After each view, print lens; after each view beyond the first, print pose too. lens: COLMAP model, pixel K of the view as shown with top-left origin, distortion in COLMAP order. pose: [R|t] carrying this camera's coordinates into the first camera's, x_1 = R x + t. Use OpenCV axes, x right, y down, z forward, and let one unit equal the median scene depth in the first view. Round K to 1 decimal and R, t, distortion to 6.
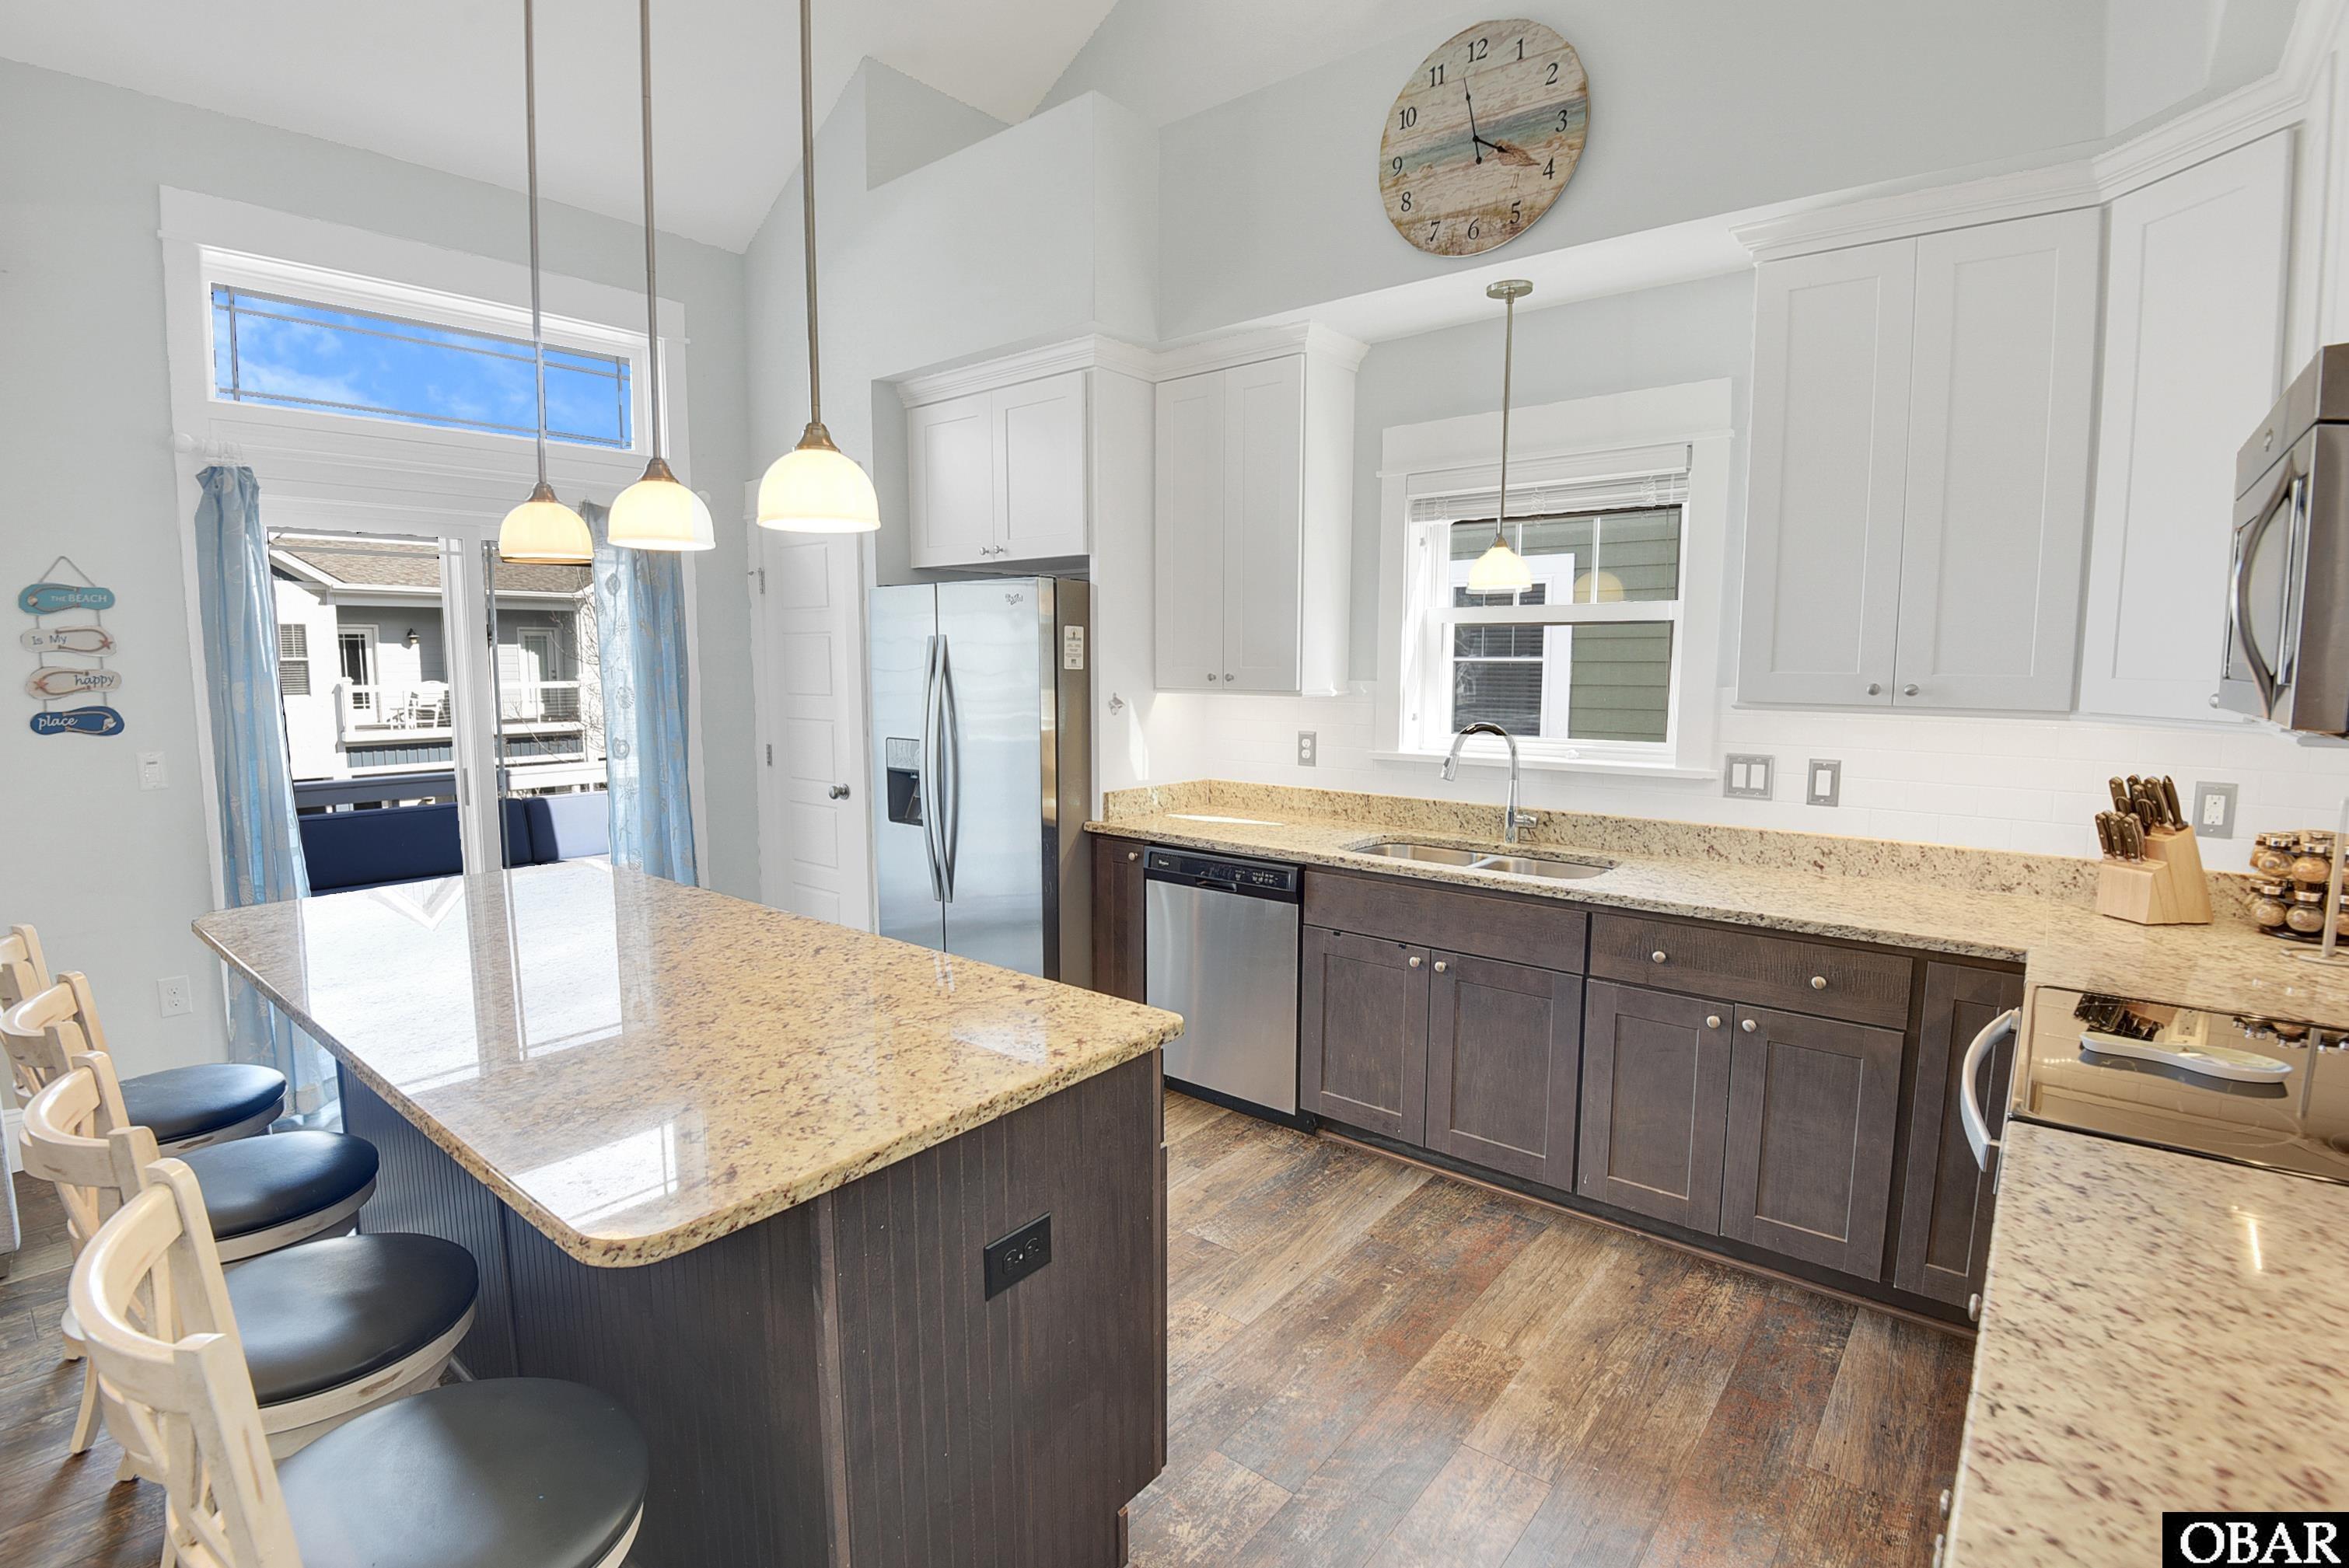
lens RADIAL K [[1118.9, 0, 1179.5], [0, 1118.9, 768.9], [0, 0, 1]] dist [-0.021744, -0.013558]
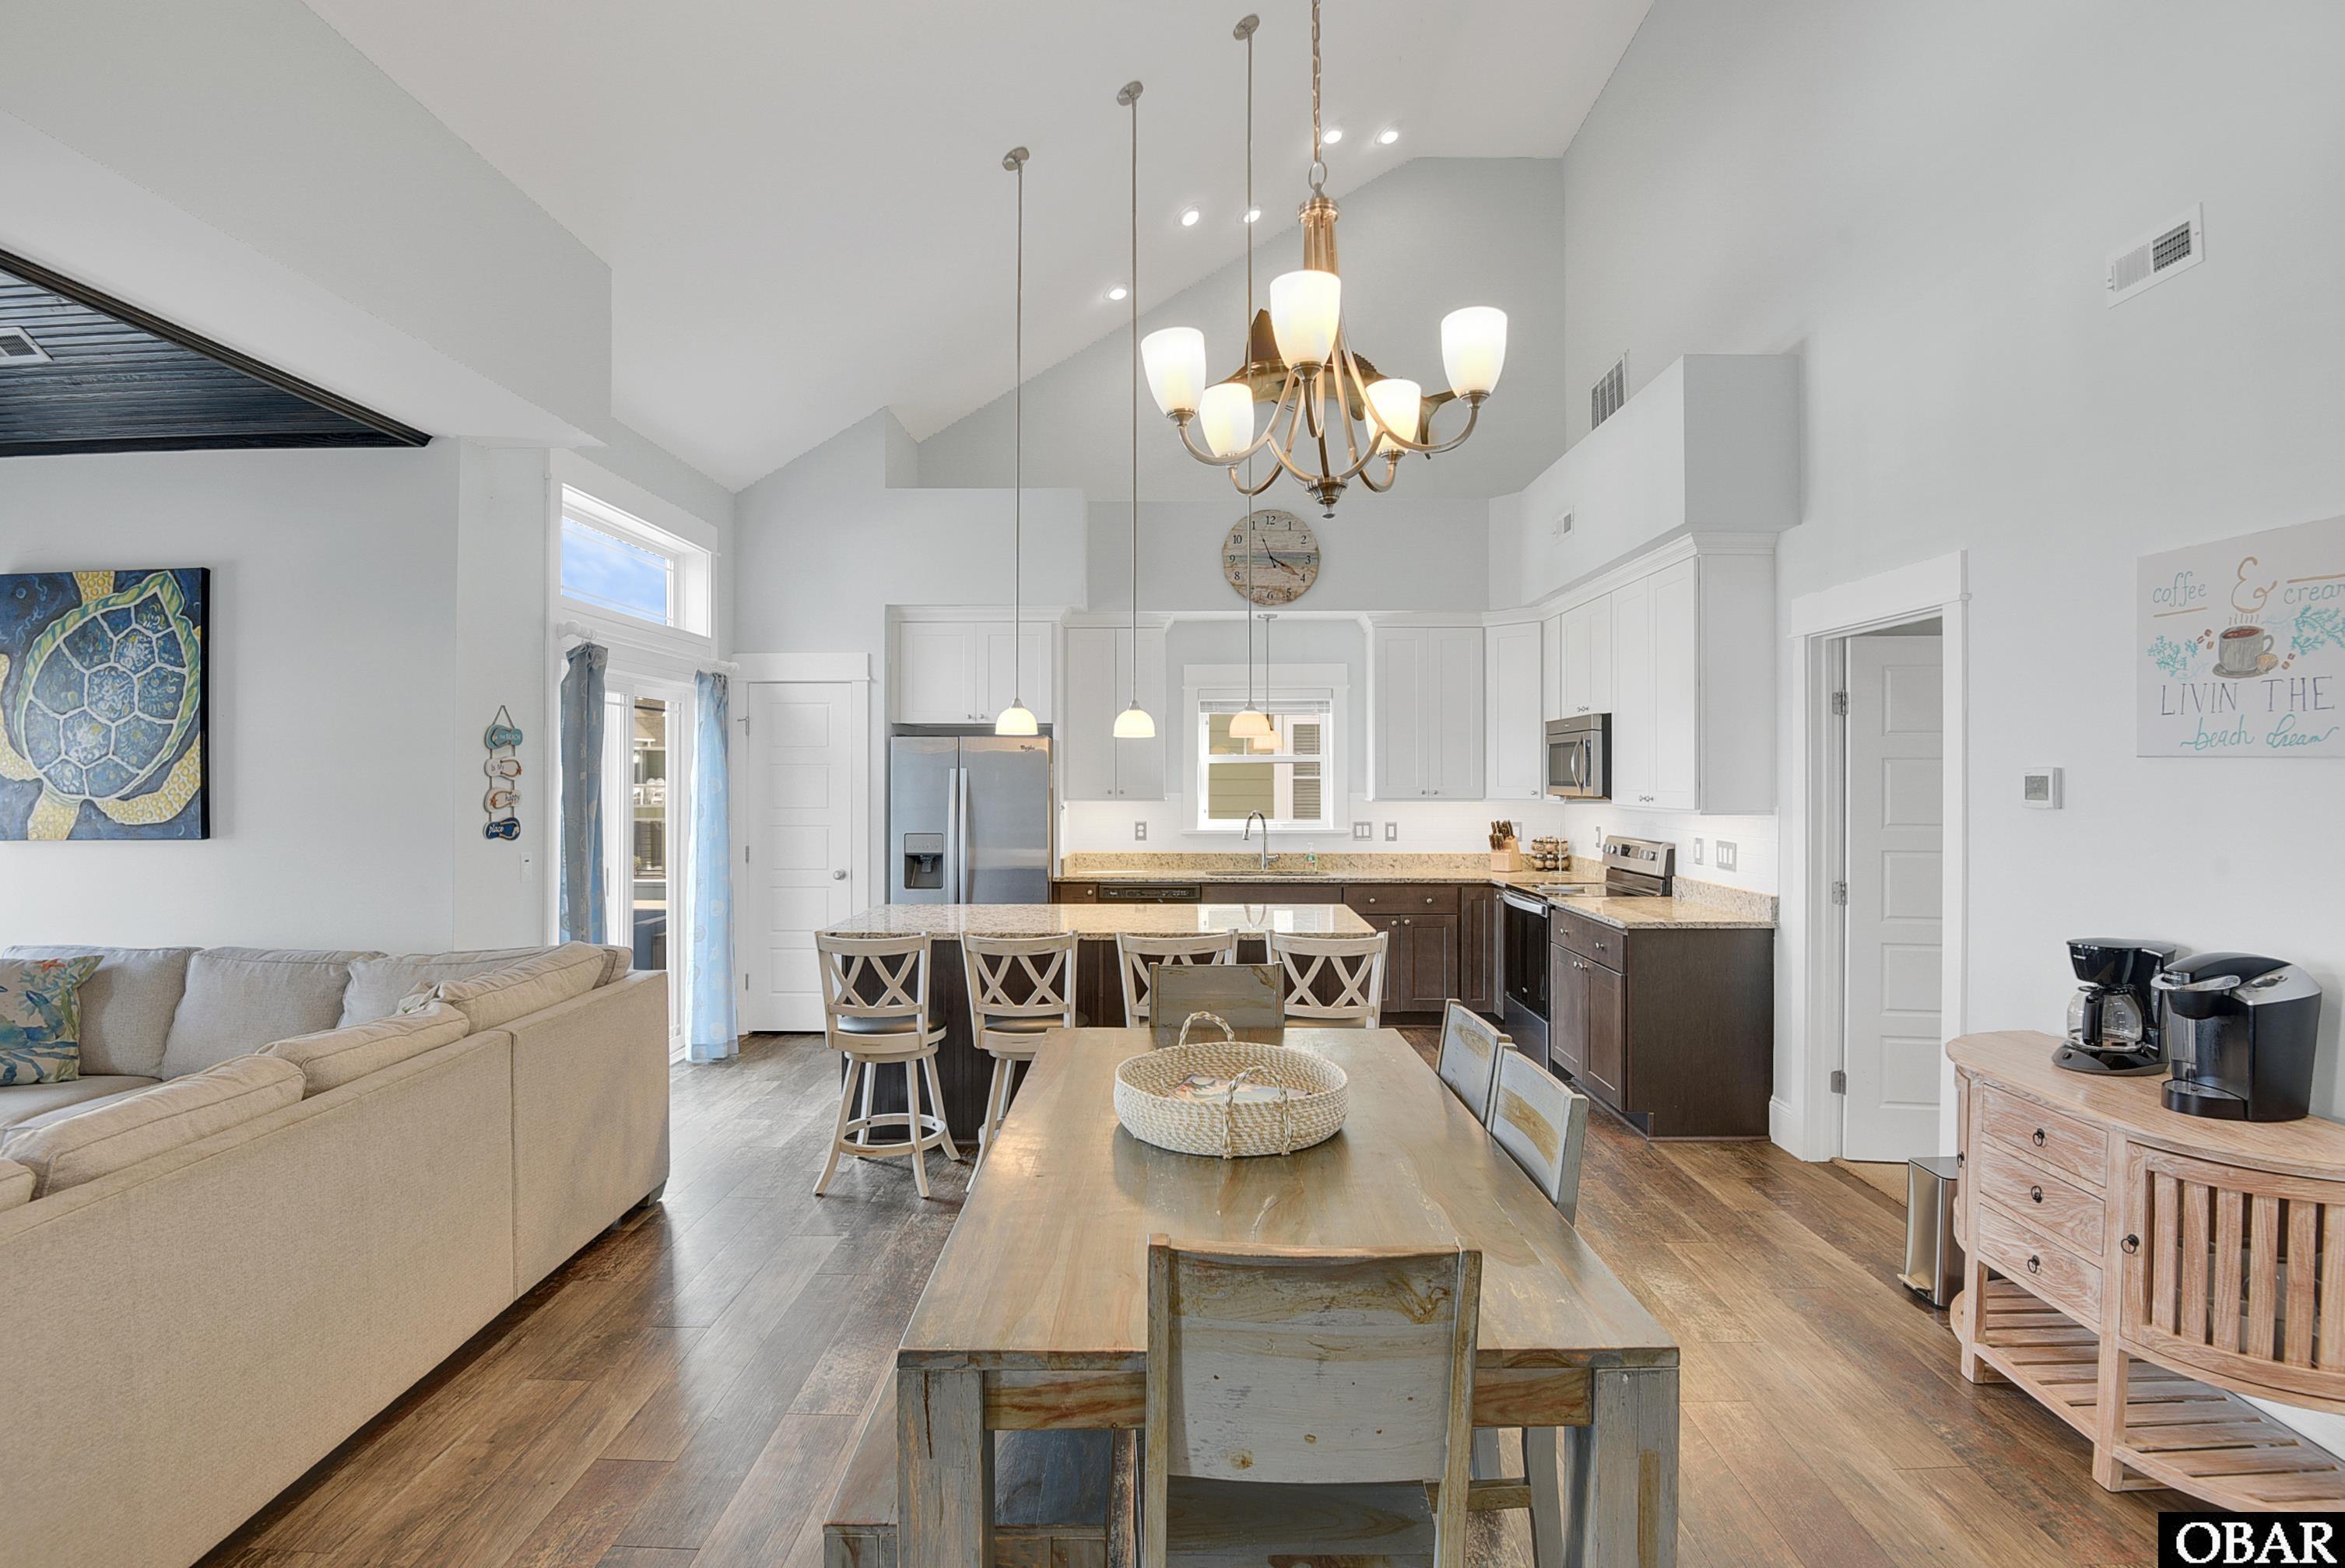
lens RADIAL K [[1117.0, 0, 1187.3], [0, 1117.0, 763.6], [0, 0, 1]] dist [-0.021744, -0.013558]
pose [[0.784959, 0.006504, 0.619513, -1.264195], [0.064616, 0.993632, -0.092304, 0.059928], [-0.616169, 0.112485, 0.779541, -0.635941]]
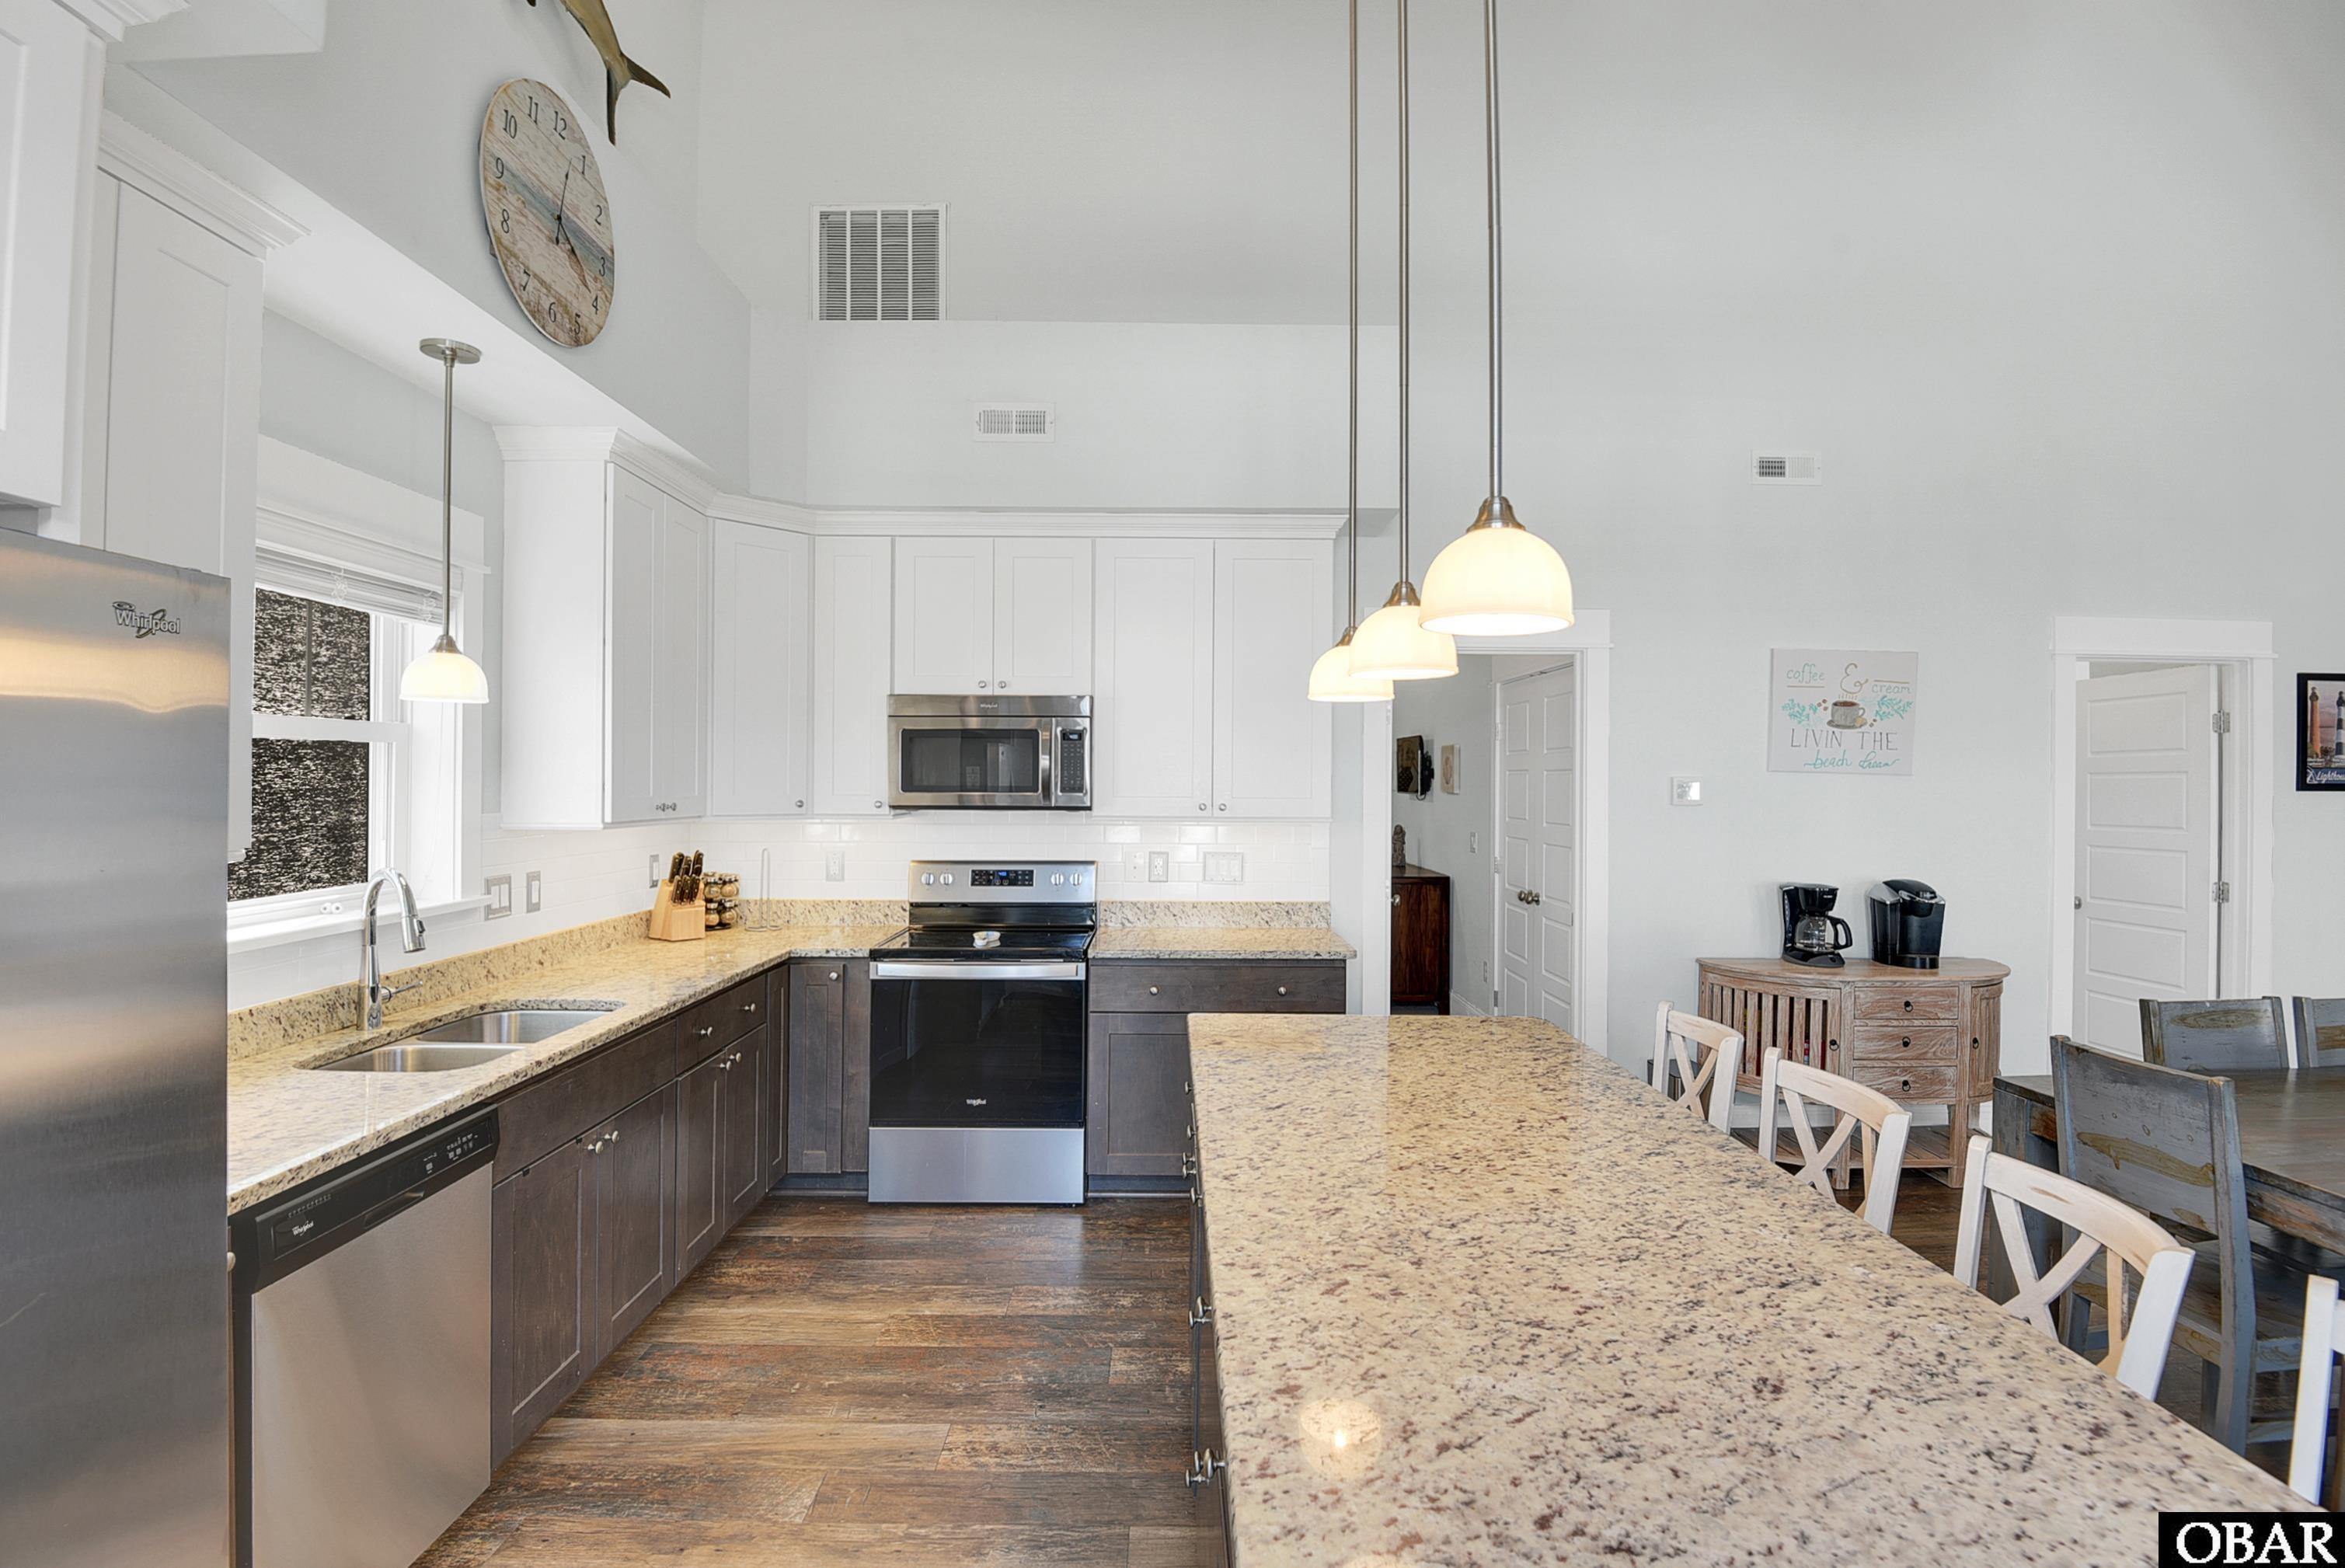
lens RADIAL K [[1117.1, 0, 1156.2], [0, 1117.1, 774.9], [0, 0, 1]] dist [-0.021744, -0.013558]
pose [[-0.627036, -0.001623, 0.778988, -0.716057], [0.074207, 0.995326, 0.061806, -0.129745], [-0.775448, 0.096561, -0.623985, 1.184429]]
